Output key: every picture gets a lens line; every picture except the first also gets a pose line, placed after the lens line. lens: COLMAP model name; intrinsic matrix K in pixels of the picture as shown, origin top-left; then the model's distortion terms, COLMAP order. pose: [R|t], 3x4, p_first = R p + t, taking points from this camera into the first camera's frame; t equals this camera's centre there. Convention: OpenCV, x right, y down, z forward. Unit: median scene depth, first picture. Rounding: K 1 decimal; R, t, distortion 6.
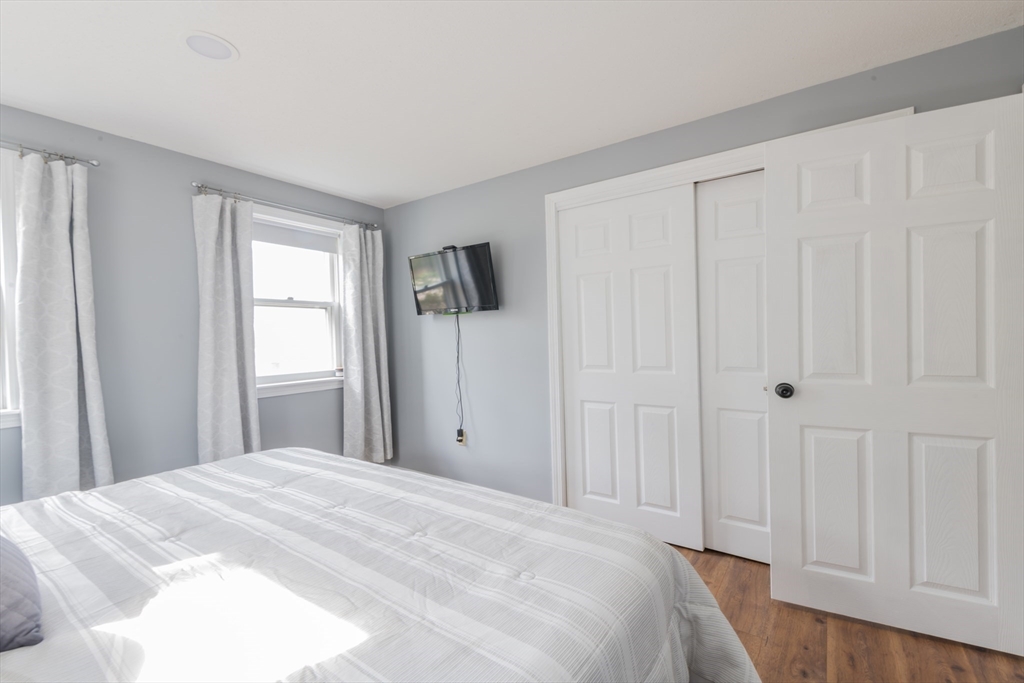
lens RADIAL K [[440.8, 0, 524.2], [0, 440.8, 338.8], [0, 0, 1]] dist [0.002141, -0.000287]
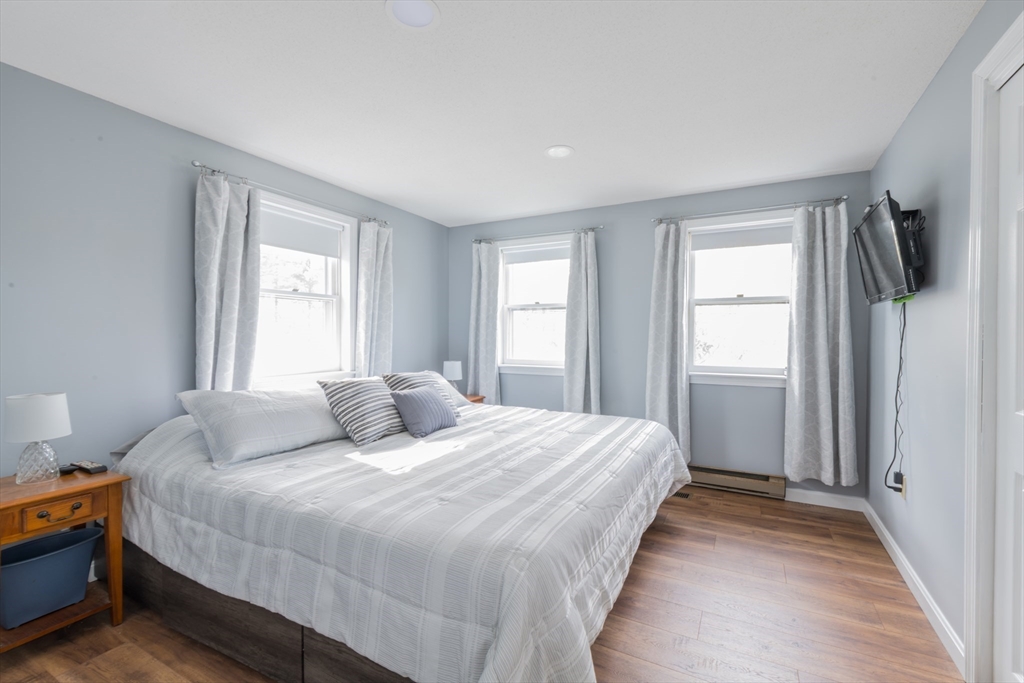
lens RADIAL K [[440.8, 0, 524.2], [0, 440.8, 338.8], [0, 0, 1]] dist [0.002141, -0.000287]
pose [[0.113055, 0.028285, -0.993186, 0.938444], [-0.016223, 0.999514, 0.026619, -0.016132], [0.993456, 0.013103, 0.113459, 0.726254]]
